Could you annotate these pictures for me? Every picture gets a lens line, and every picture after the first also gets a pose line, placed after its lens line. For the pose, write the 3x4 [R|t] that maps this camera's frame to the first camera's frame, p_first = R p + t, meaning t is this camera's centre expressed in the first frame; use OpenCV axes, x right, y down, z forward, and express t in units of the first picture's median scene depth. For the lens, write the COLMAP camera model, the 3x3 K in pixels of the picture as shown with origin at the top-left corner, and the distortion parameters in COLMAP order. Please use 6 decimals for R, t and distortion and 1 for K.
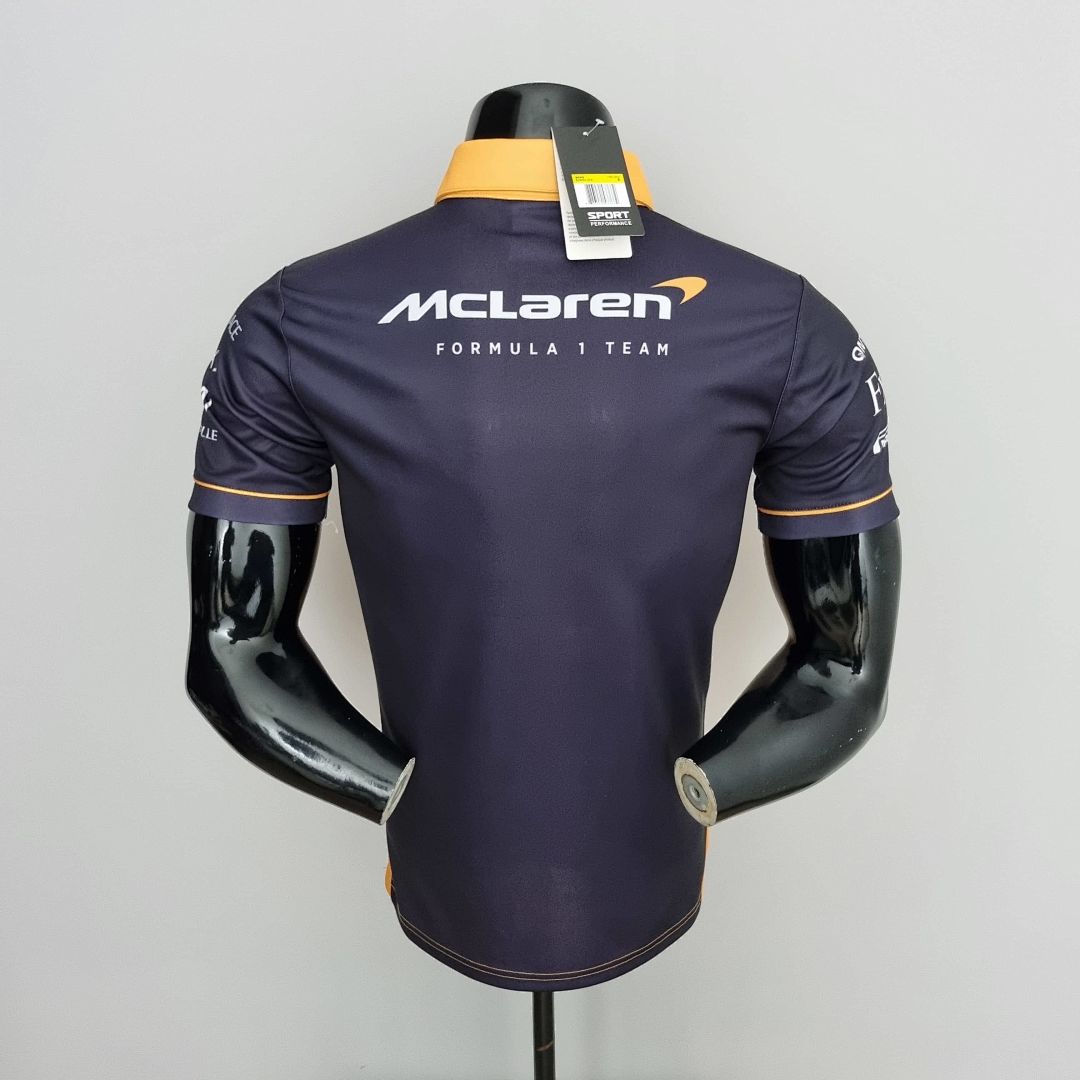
lens RADIAL K [[1030.1, 0, 540.0], [0, 1030.1, 540.0], [0, 0, 1]] dist [-0.005890, 0.006635]
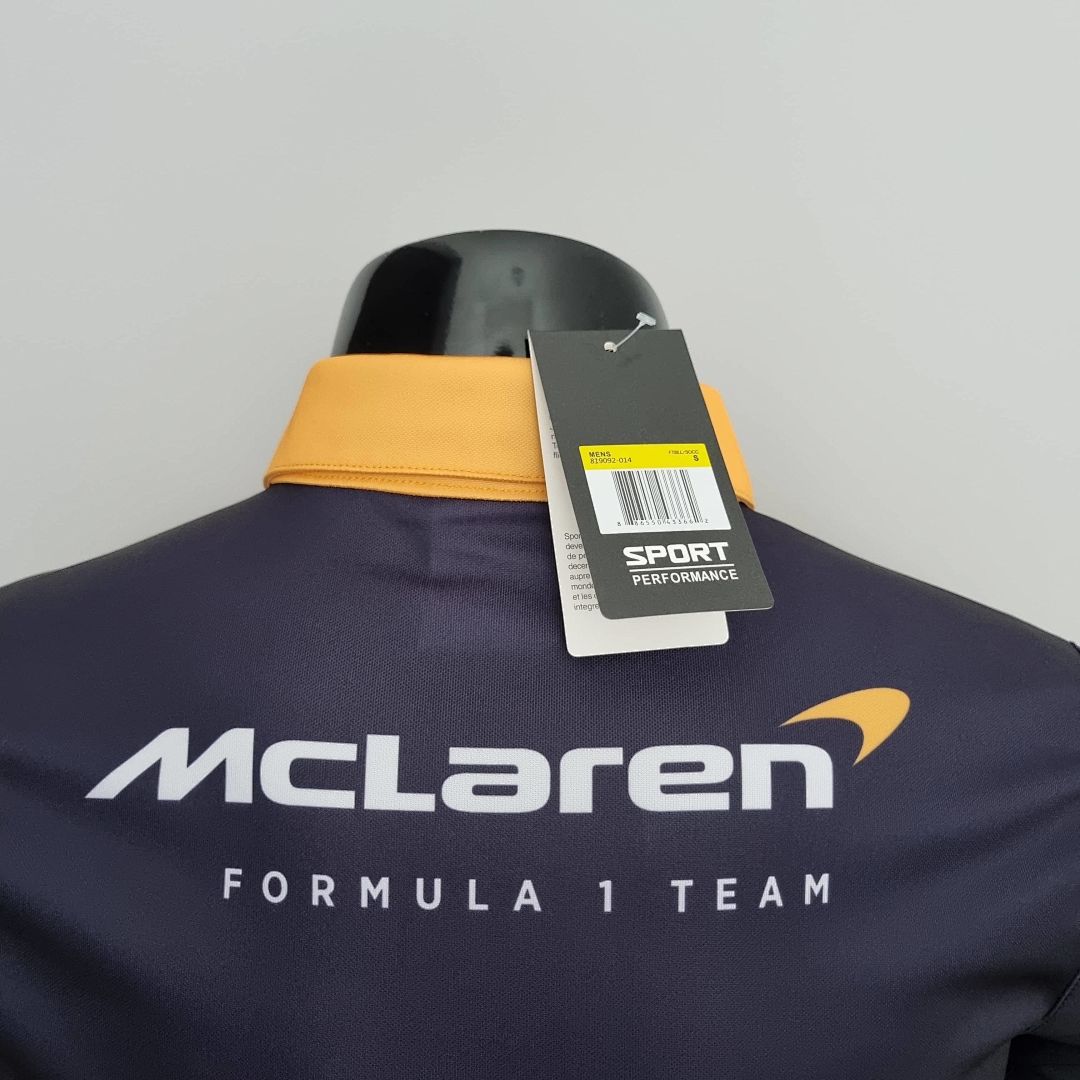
lens RADIAL K [[1030.1, 0, 540.0], [0, 1030.1, 540.0], [0, 0, 1]] dist [-0.005890, 0.006635]
pose [[0.999541, 0.007616, 0.029330, 0.004431], [-0.002575, 0.985748, -0.168210, -0.249711], [-0.030193, 0.168057, 0.985315, 0.609093]]
